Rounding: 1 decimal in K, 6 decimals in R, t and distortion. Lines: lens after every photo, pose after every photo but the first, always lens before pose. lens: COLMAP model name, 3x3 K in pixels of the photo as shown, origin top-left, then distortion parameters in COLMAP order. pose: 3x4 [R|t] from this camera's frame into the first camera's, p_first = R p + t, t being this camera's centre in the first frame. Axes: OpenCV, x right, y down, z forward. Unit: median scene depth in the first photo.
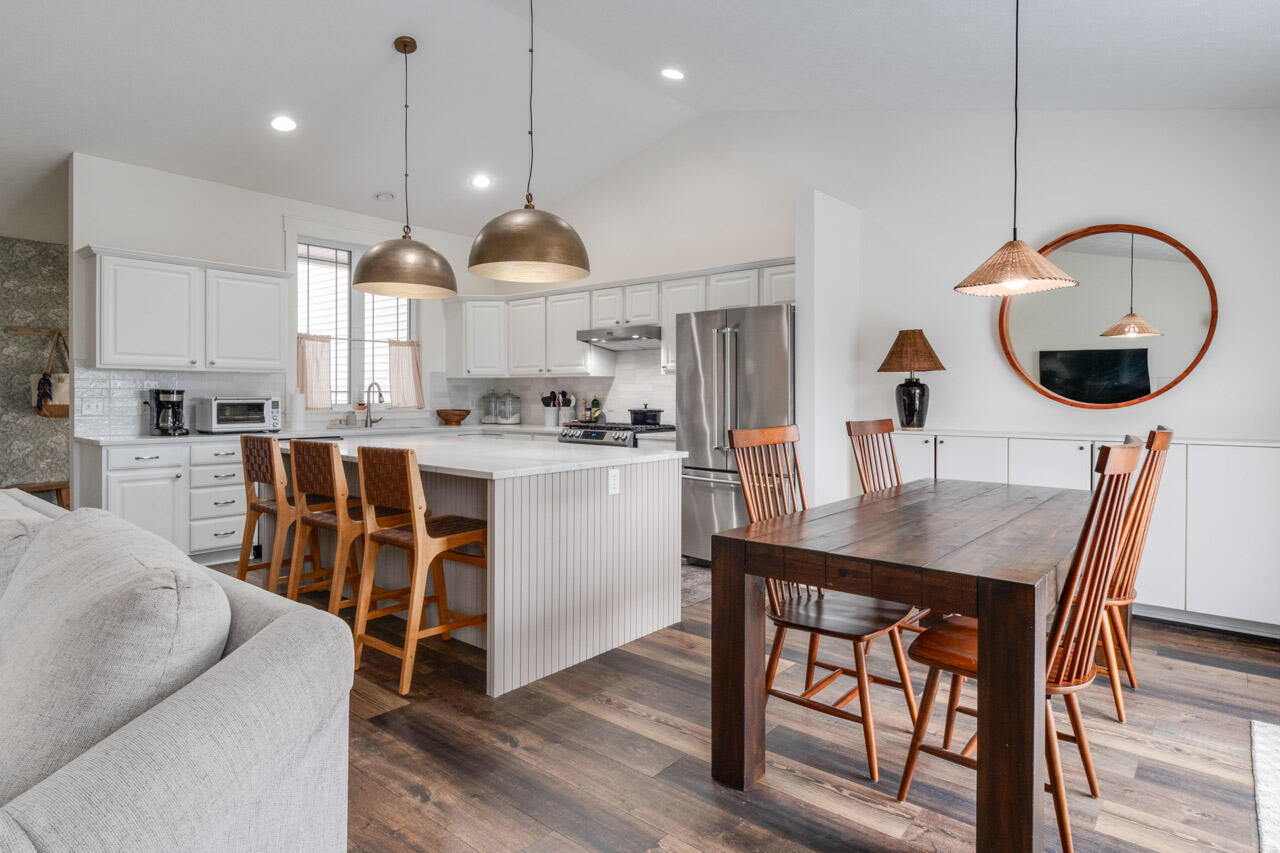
lens RADIAL K [[724.1, 0, 619.3], [0, 724.1, 393.4], [0, 0, 1]] dist [0.003873, 0.000367]
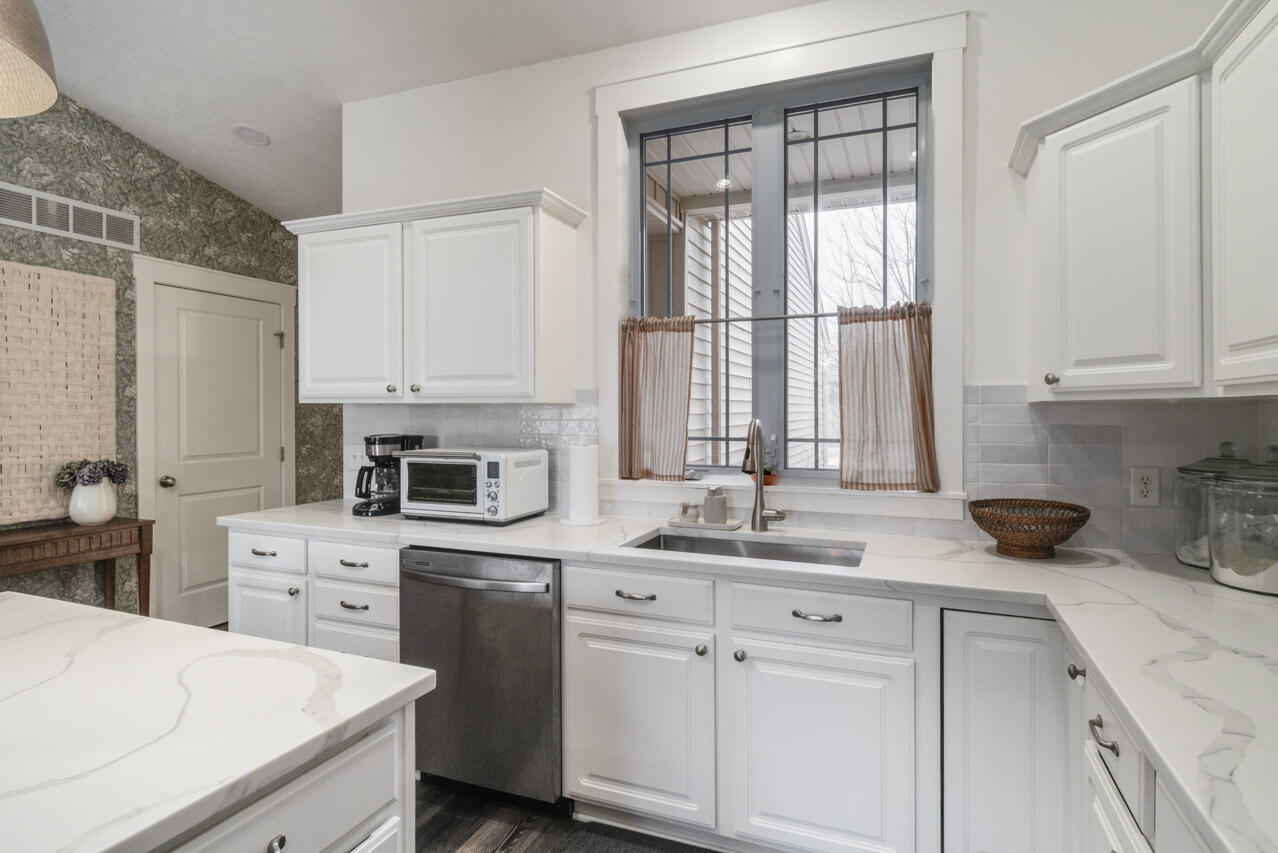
lens RADIAL K [[669.0, 0, 639.0], [0, 669.0, 426.5], [0, 0, 1]] dist [-0.000502, 0.000026]
pose [[0.338594, 0.011821, -0.940858, -0.019957], [0.001261, 0.999914, 0.013017, -0.019760], [0.940932, -0.005593, 0.338550, 0.985118]]
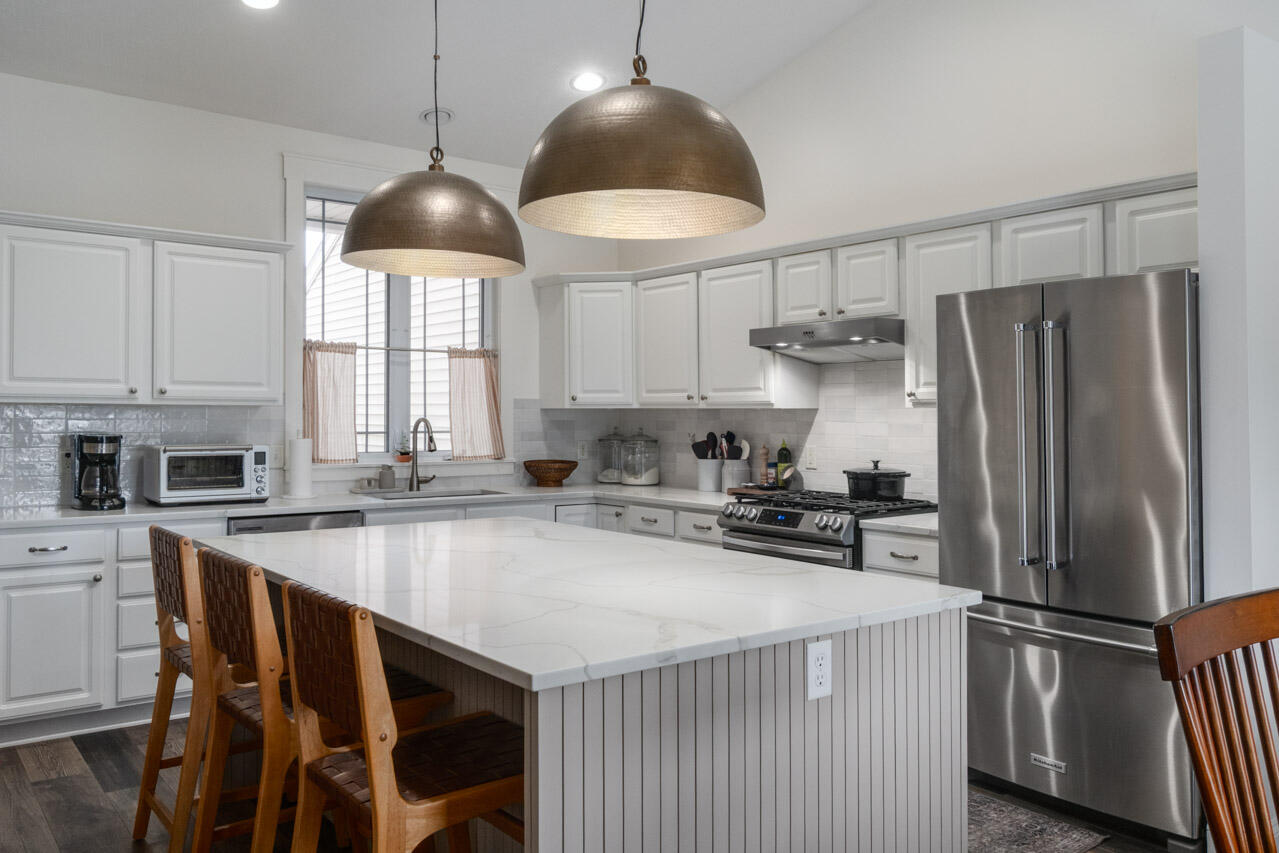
lens RADIAL K [[1048.0, 0, 644.8], [0, 1048.0, 395.0], [0, 0, 1]] dist [-0.006646, -0.001626]
pose [[0.985674, -0.007039, -0.168516, -0.002080], [0.003702, 0.999791, -0.020109, -0.019489], [0.168622, 0.019197, 0.985494, 0.184897]]
